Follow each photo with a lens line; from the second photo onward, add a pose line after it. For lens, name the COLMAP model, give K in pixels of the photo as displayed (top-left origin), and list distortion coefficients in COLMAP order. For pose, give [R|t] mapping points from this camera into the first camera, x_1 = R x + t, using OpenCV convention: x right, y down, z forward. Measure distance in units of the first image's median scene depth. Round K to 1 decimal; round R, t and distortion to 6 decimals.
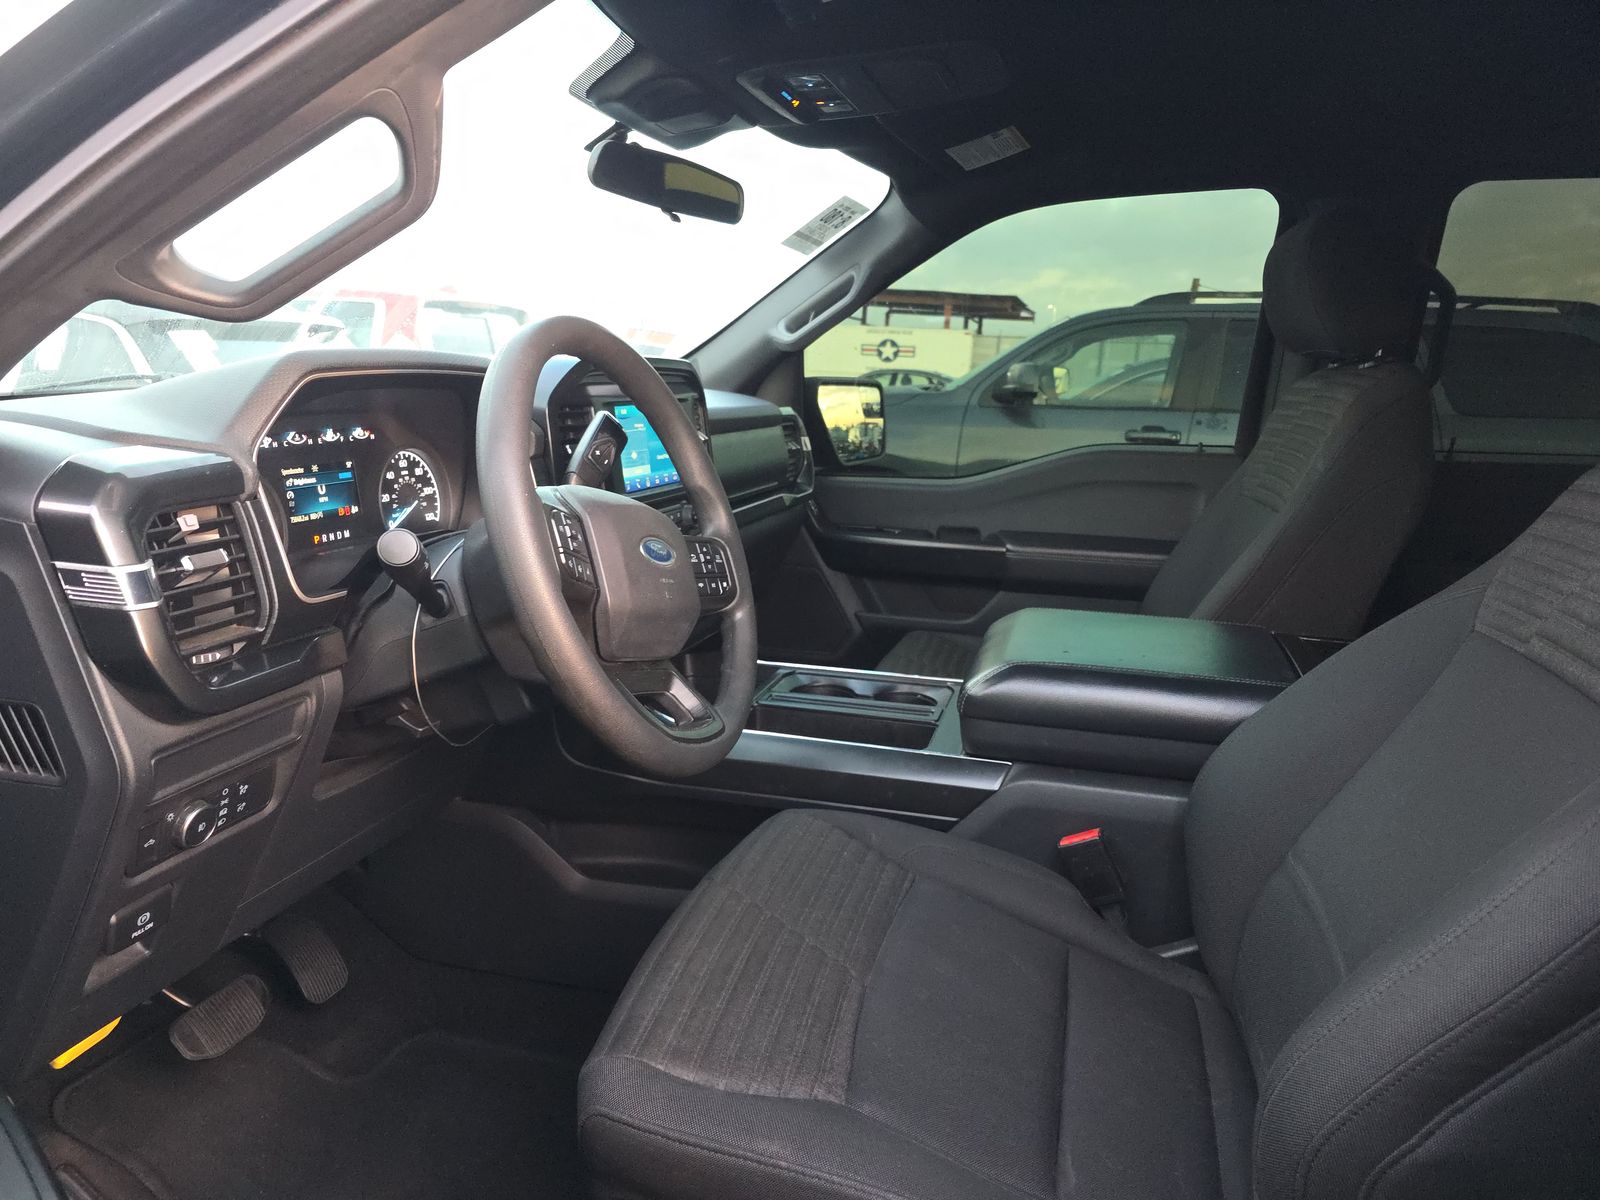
lens RADIAL K [[1073.1, 0, 800.0], [0, 1073.1, 600.0], [0, 0, 1]] dist [0.055174, -0.039032]
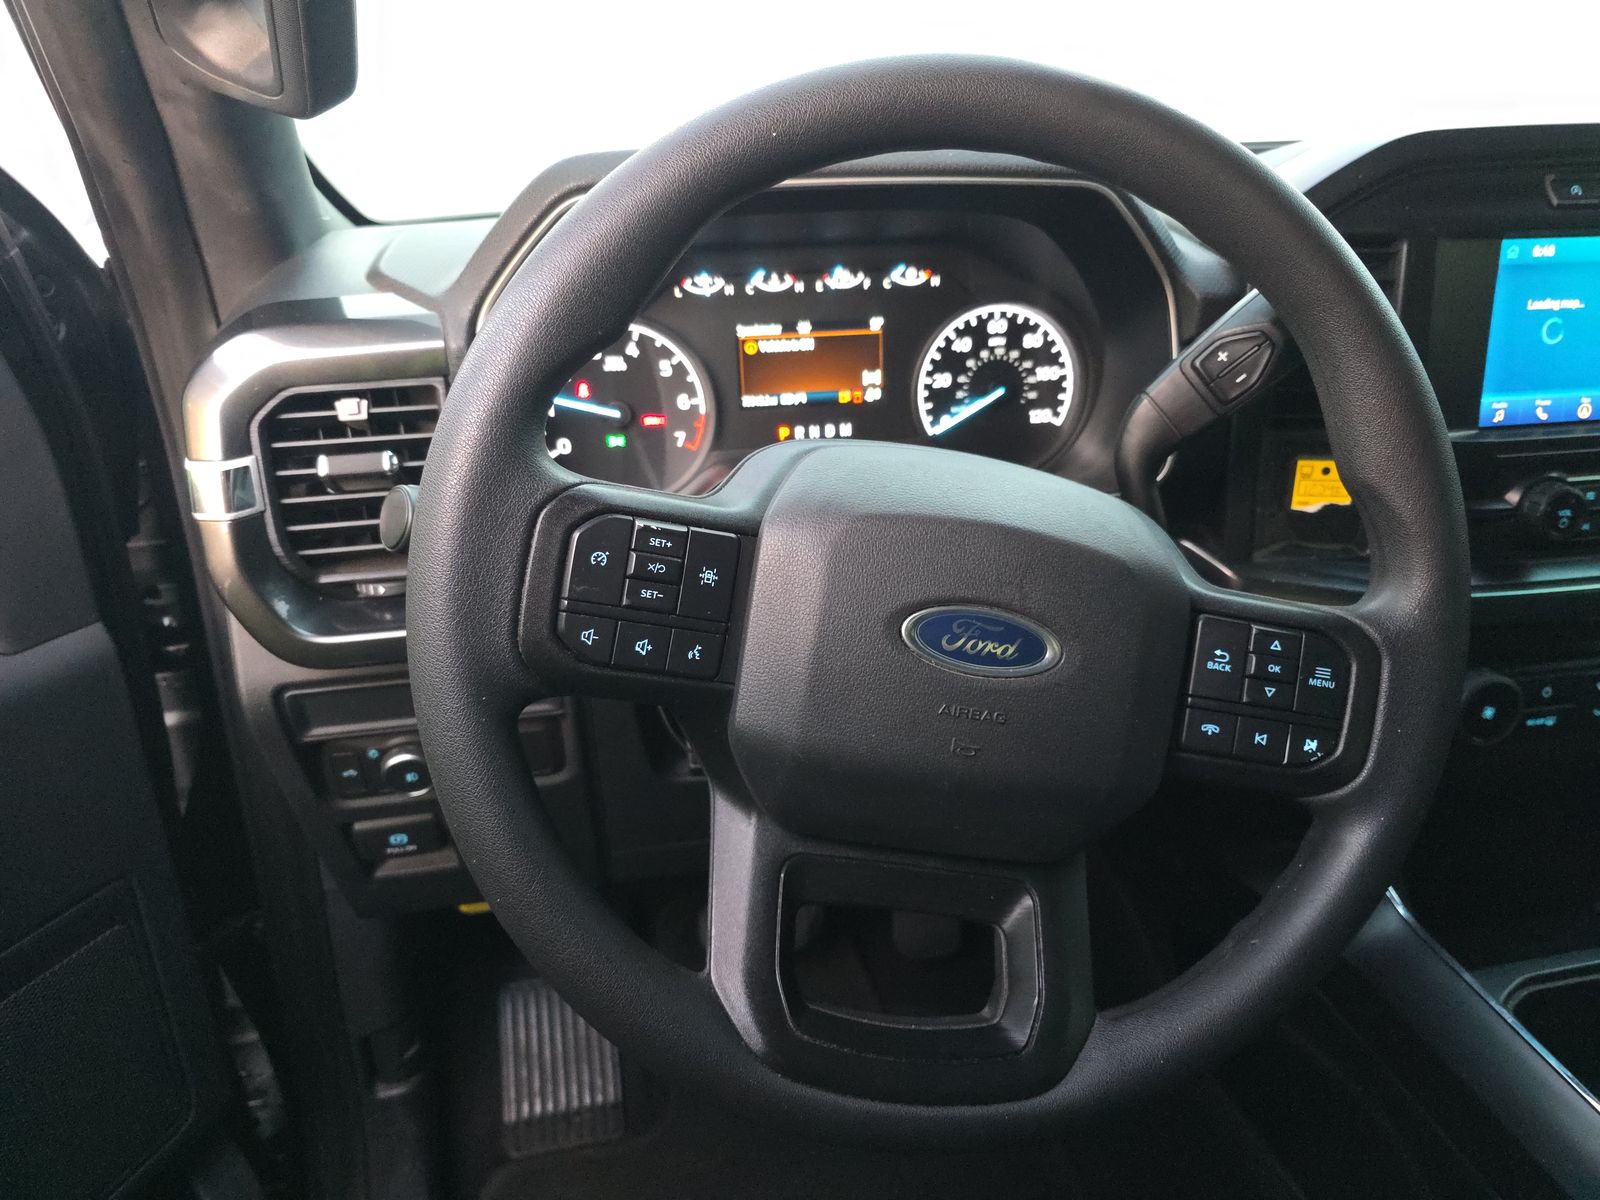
lens RADIAL K [[1070.2, 0, 790.6], [0, 1070.2, 610.1], [0, 0, 1]] dist [0.057975, -0.041510]
pose [[0.466092, 0.341899, -0.816005, 0.140837], [-0.168061, 0.939735, 0.297747, -0.138239], [0.868628, -0.001638, 0.495463, 0.591483]]
